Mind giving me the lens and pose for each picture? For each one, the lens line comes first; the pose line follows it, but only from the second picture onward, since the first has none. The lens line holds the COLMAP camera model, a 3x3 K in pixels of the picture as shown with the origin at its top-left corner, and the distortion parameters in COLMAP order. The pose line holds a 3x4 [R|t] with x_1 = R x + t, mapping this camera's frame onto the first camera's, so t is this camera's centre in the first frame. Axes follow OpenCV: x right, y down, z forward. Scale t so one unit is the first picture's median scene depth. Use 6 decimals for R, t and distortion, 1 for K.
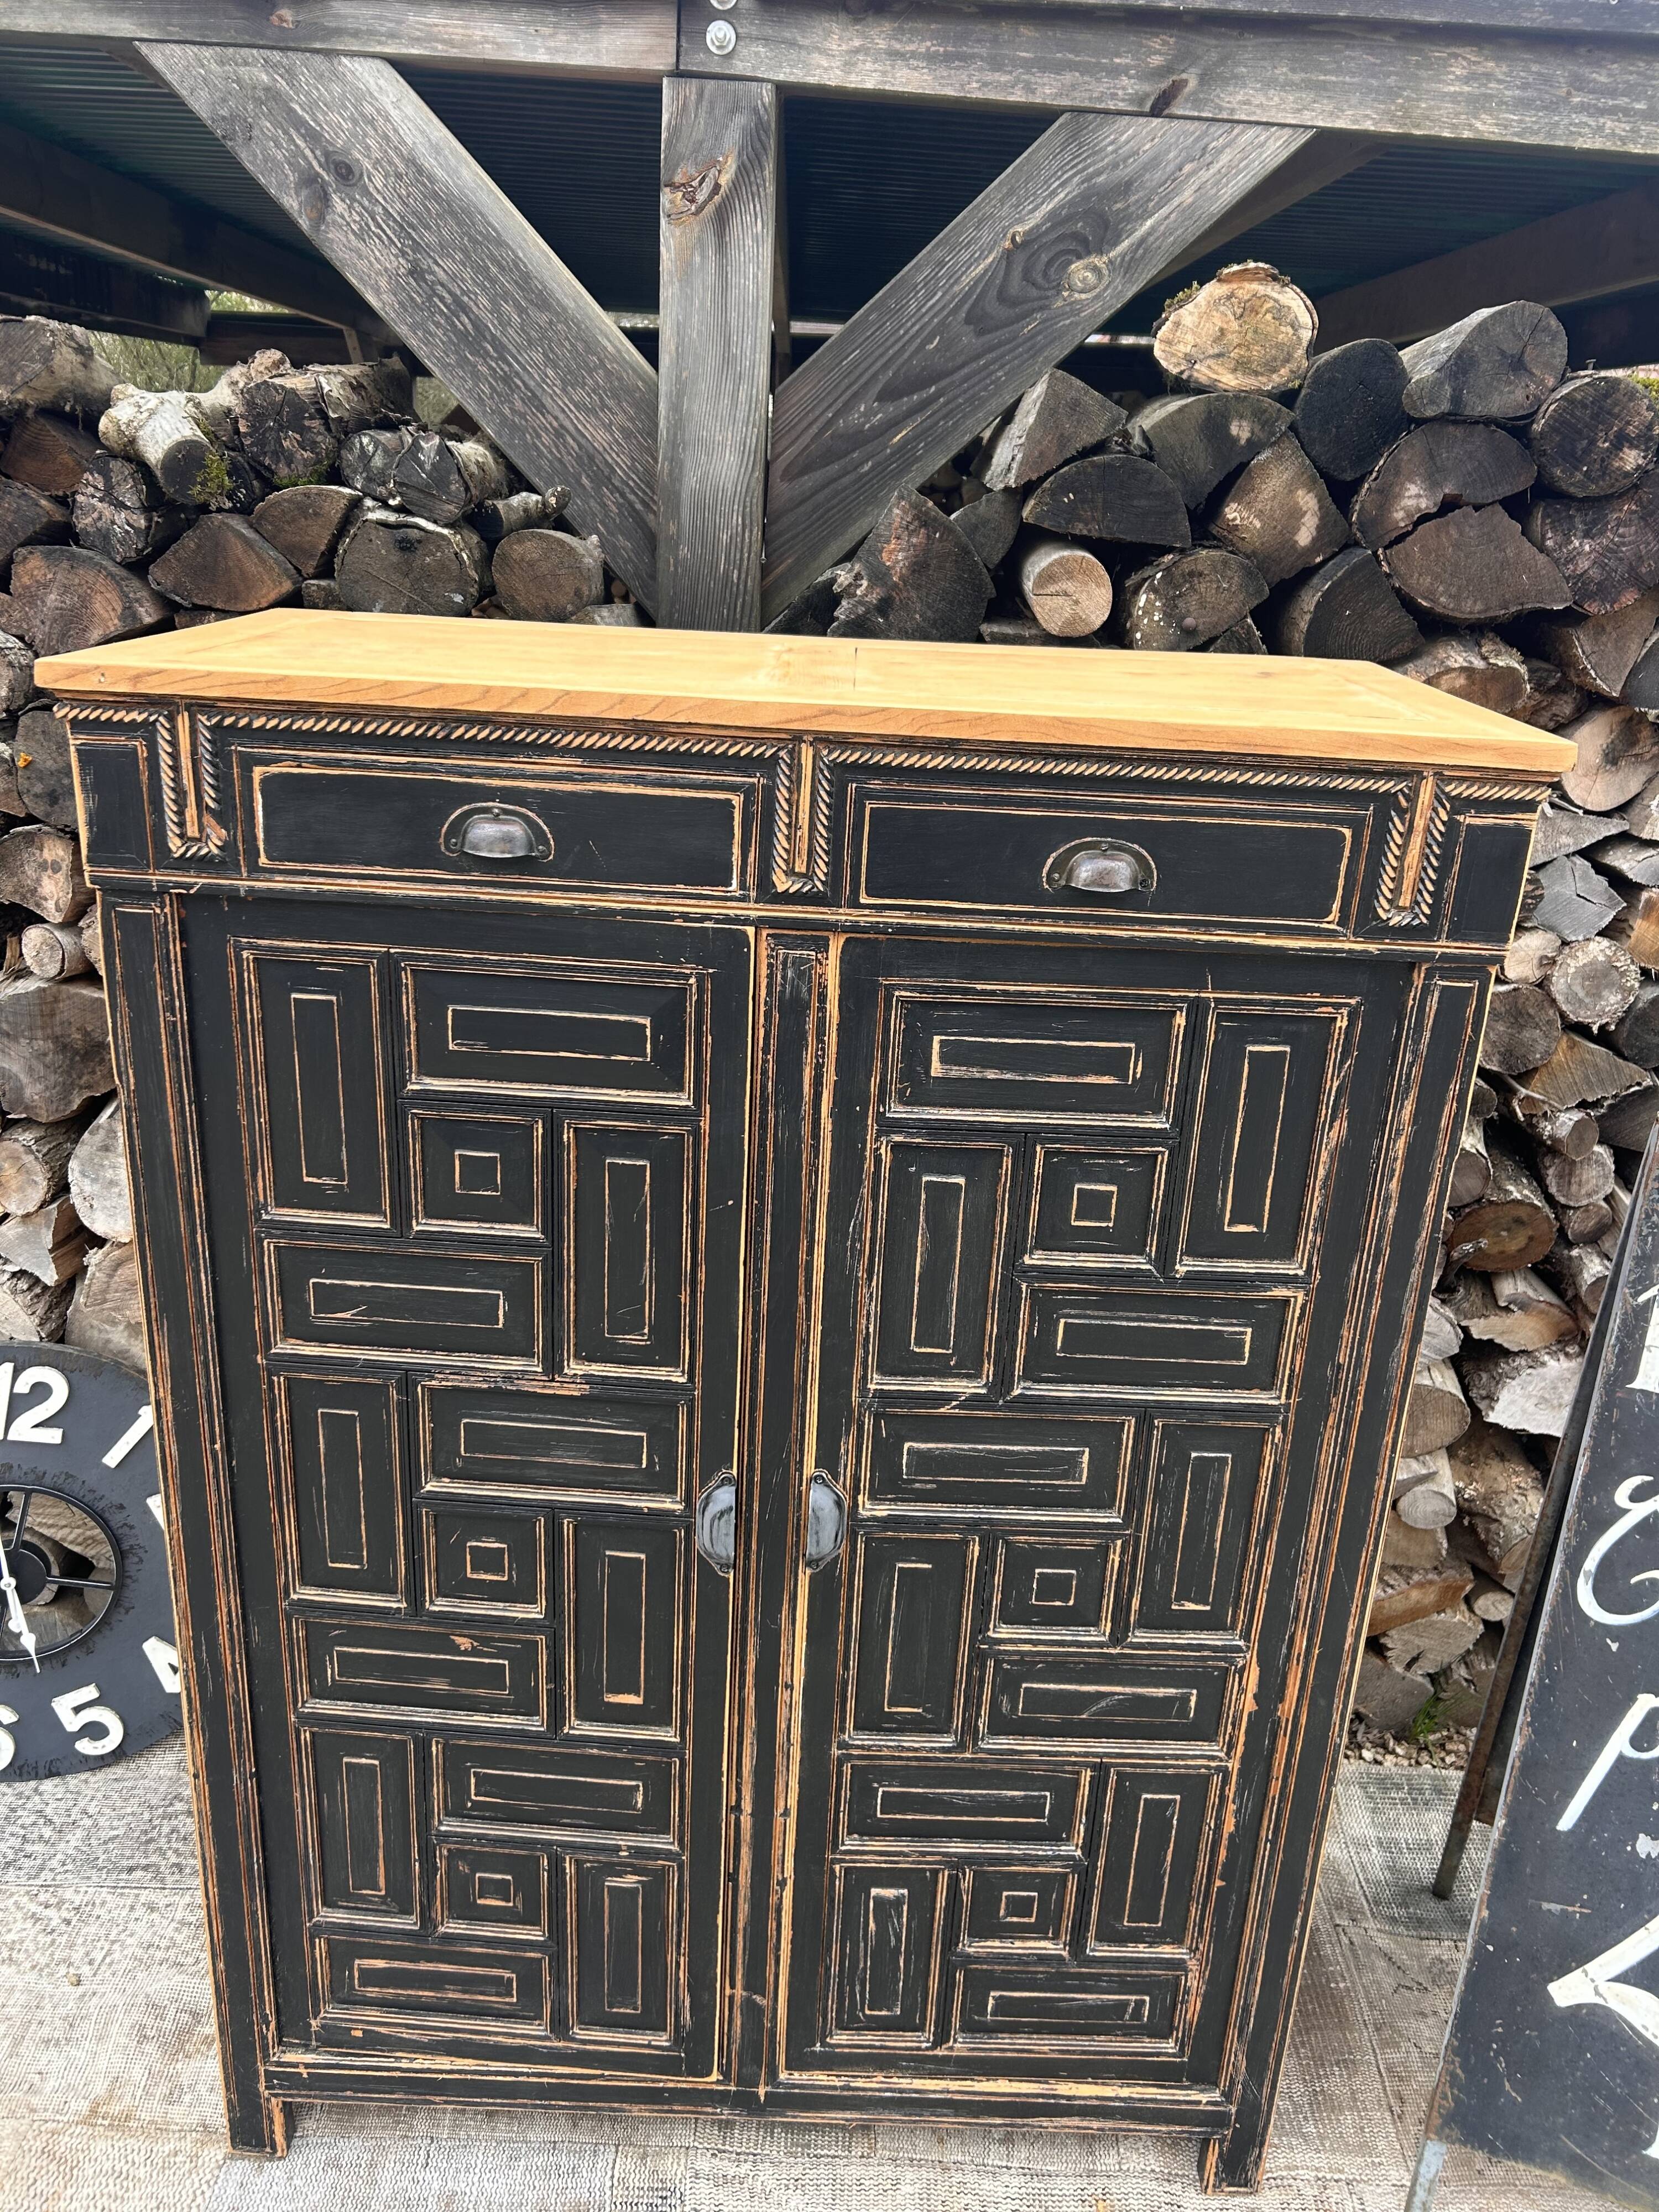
lens RADIAL K [[1664.6, 0, 838.2], [0, 1664.6, 1092.2], [0, 0, 1]] dist [0.017874, -0.008985]
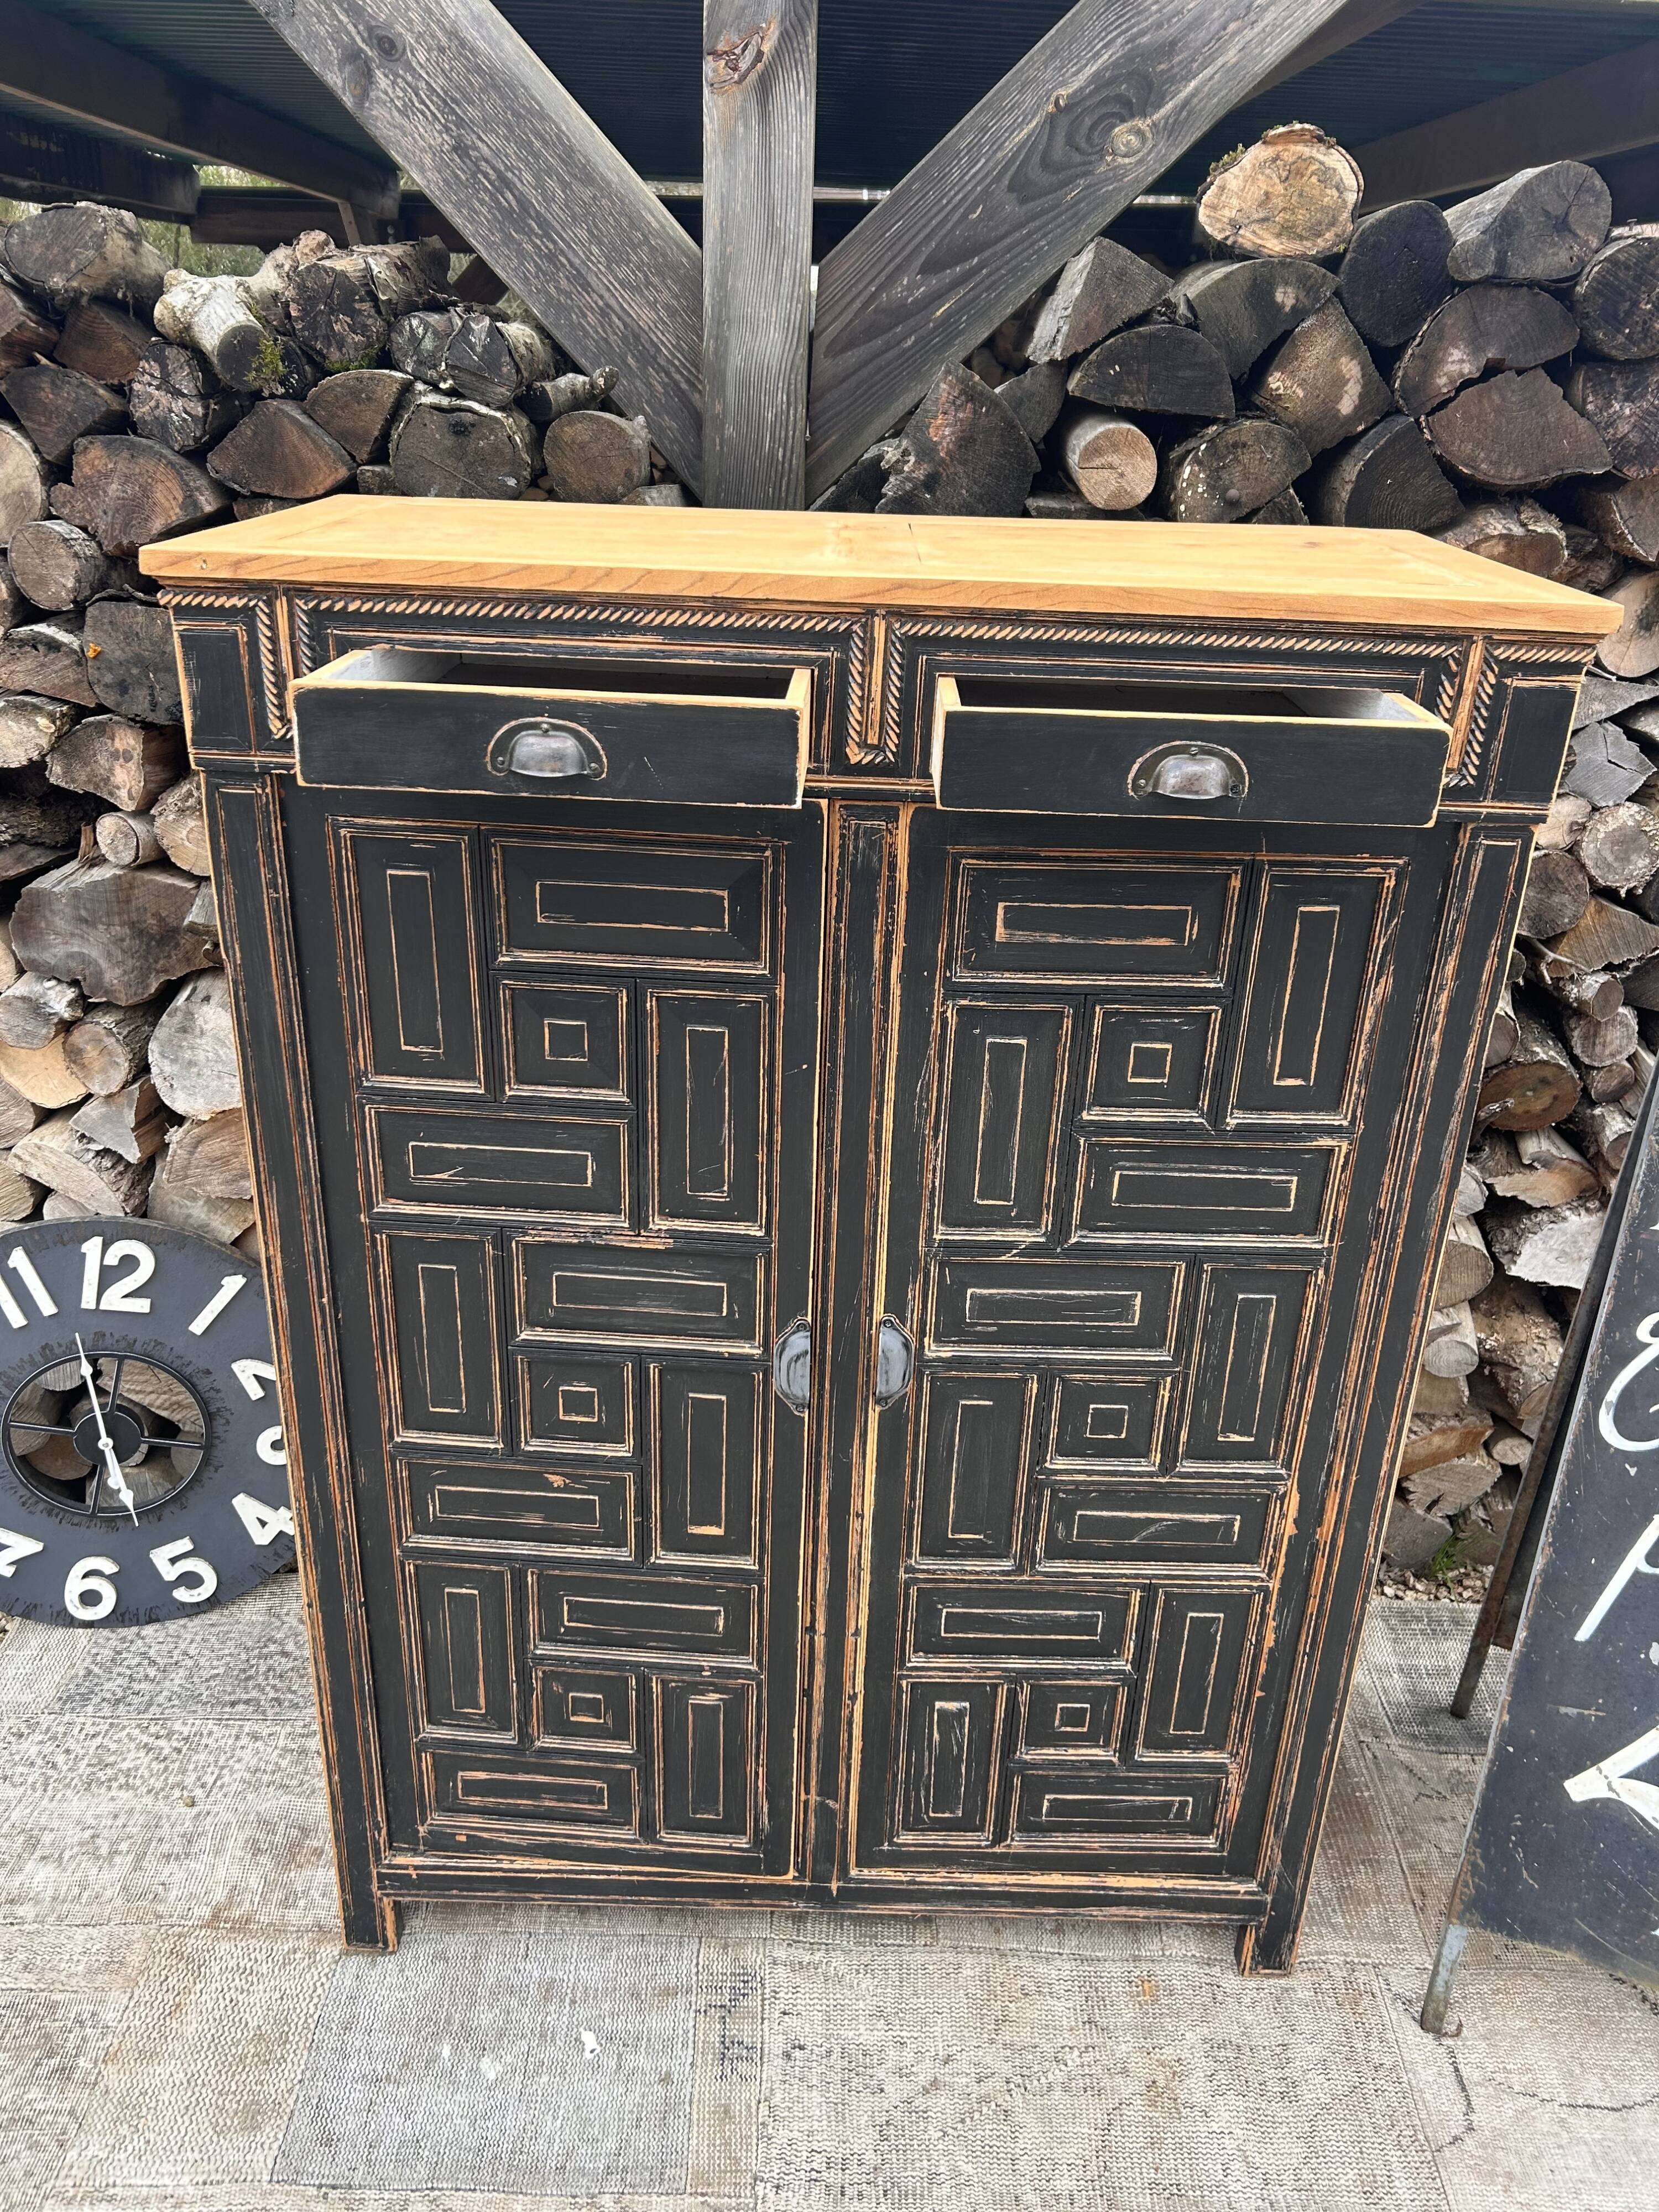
lens RADIAL K [[1660.7, 0, 831.0], [0, 1660.7, 1109.4], [0, 0, 1]] dist [0.024433, -0.020038]
pose [[0.999878, -0.013804, -0.007320, -0.032429], [0.014307, 0.997170, 0.073811, 0.013862], [0.006280, -0.073907, 0.997245, -0.042328]]
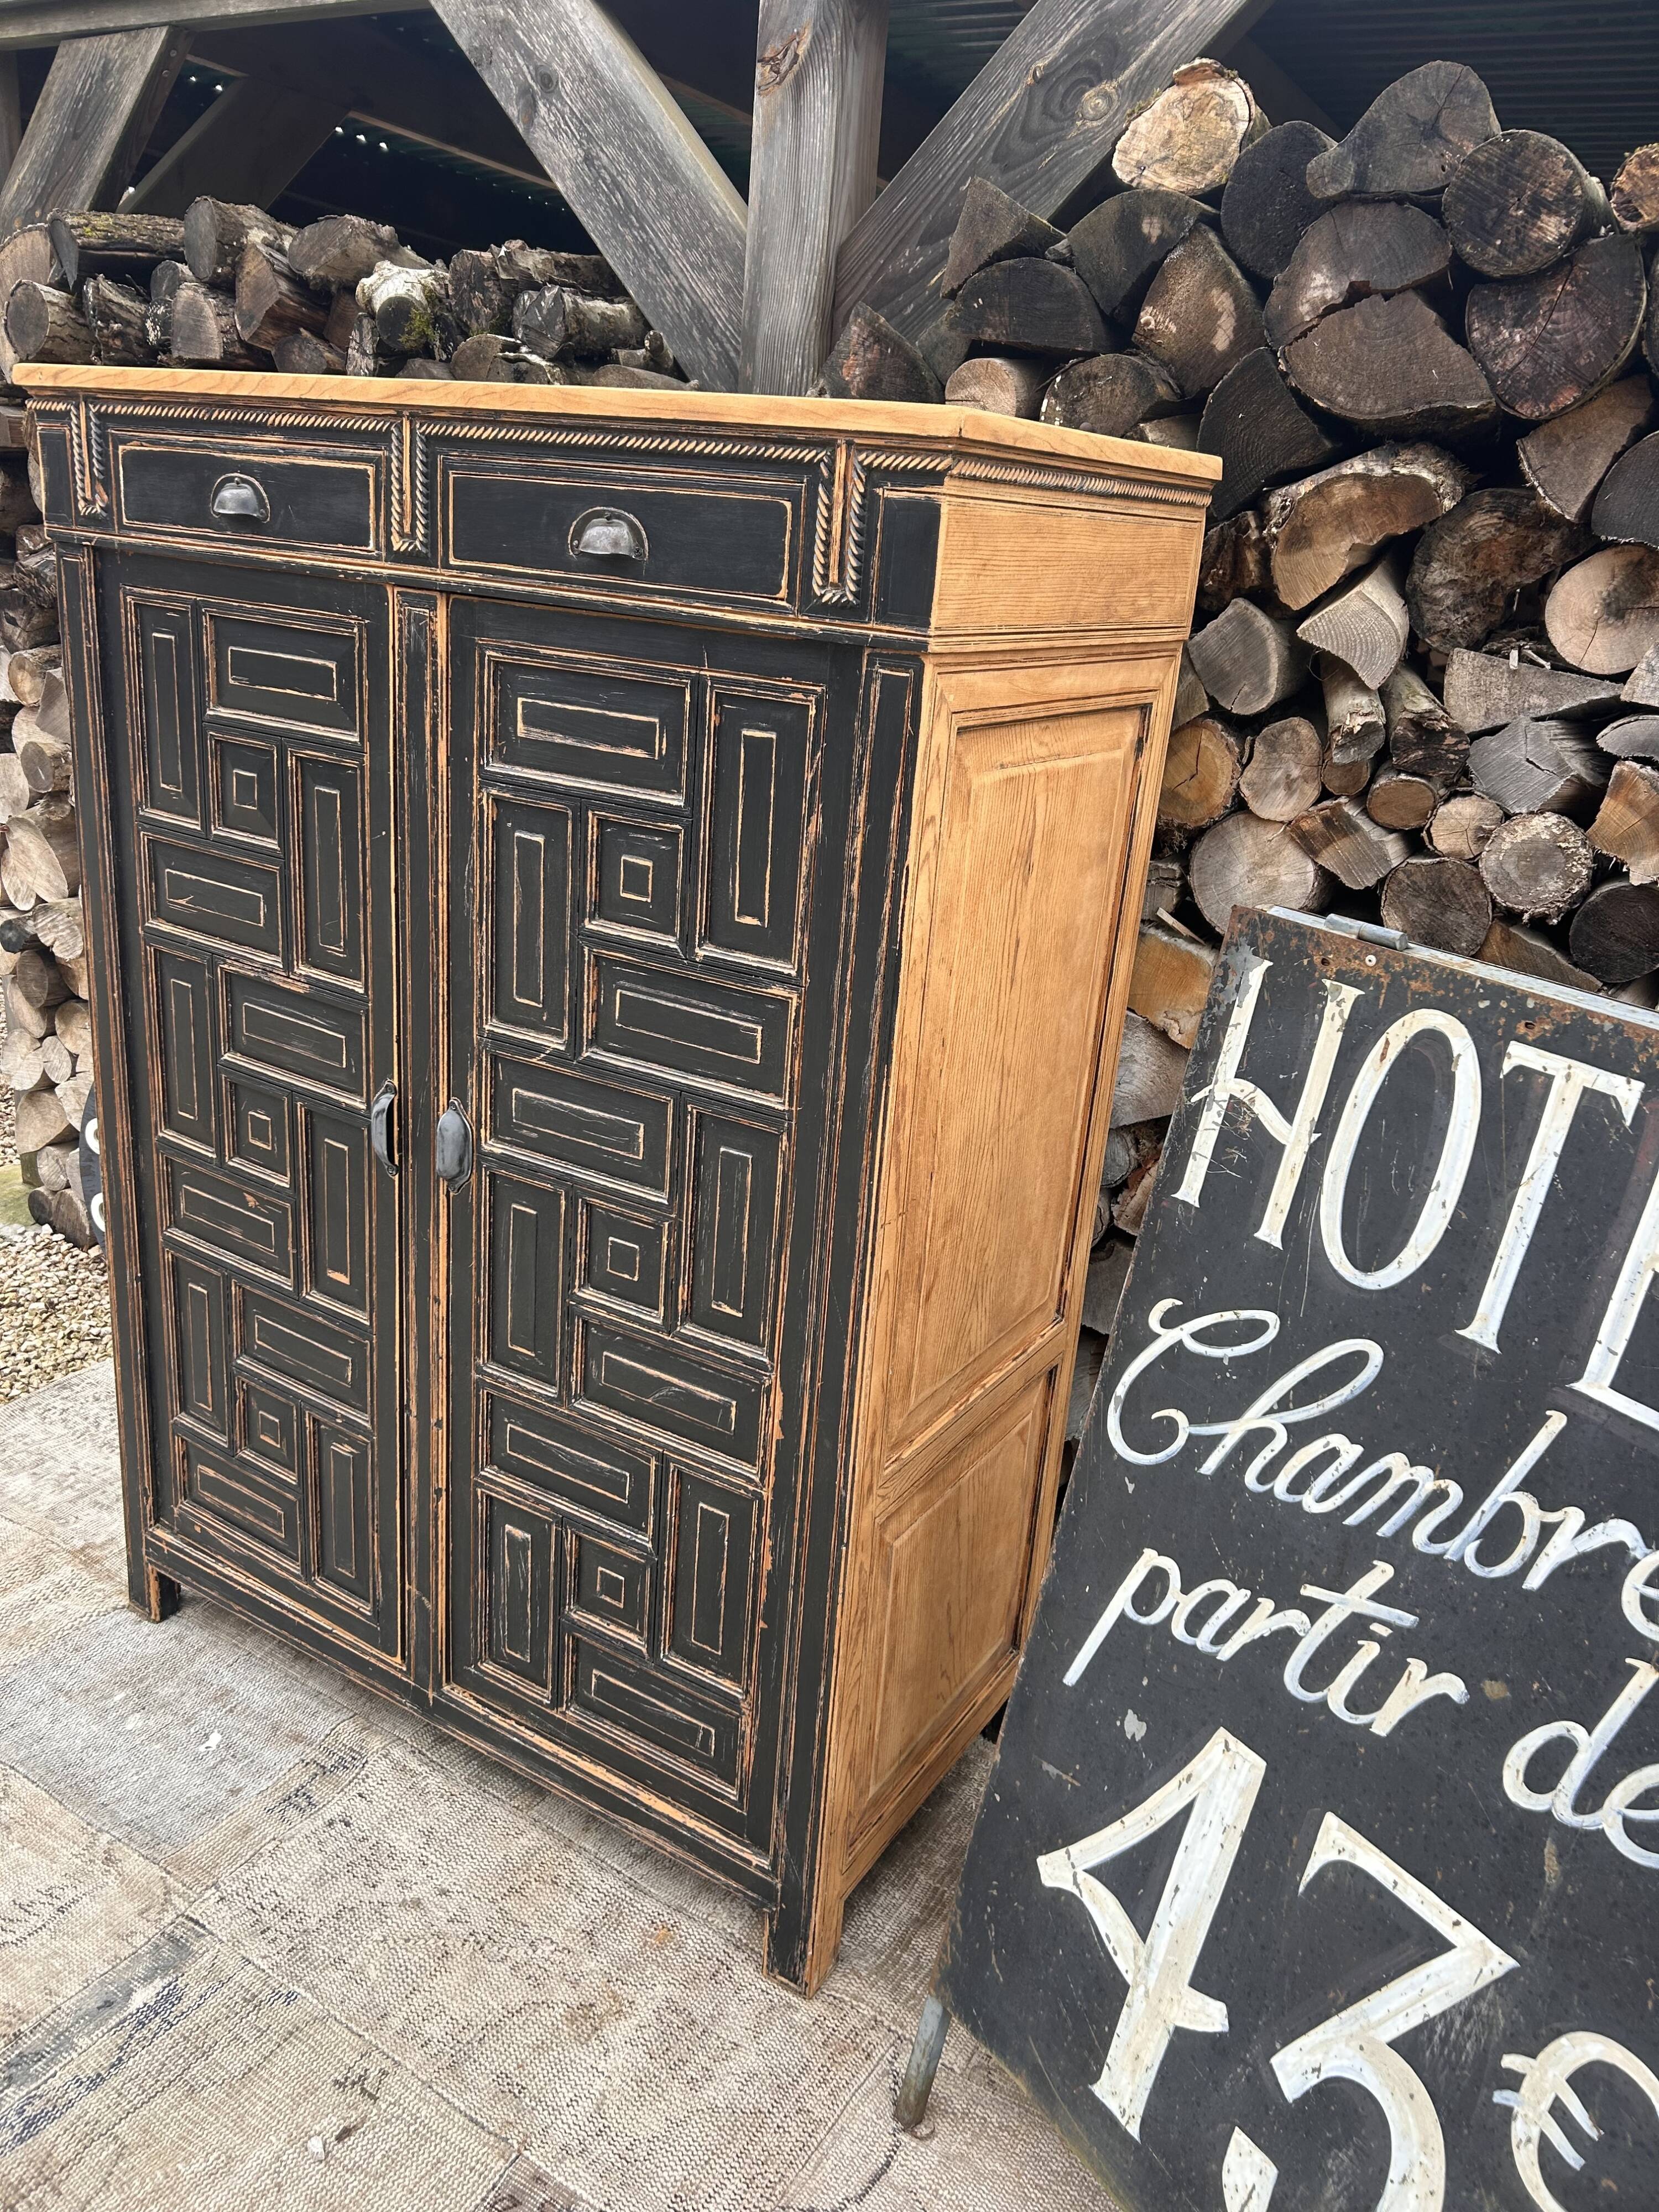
lens RADIAL K [[1661.5, 0, 840.5], [0, 1661.5, 1108.2], [0, 0, 1]] dist [0.041687, -0.043395]
pose [[0.853825, 0.187844, -0.485487, 0.656610], [-0.213650, 0.976908, 0.002237, 0.146168], [0.474696, 0.101814, 0.874241, 0.102113]]
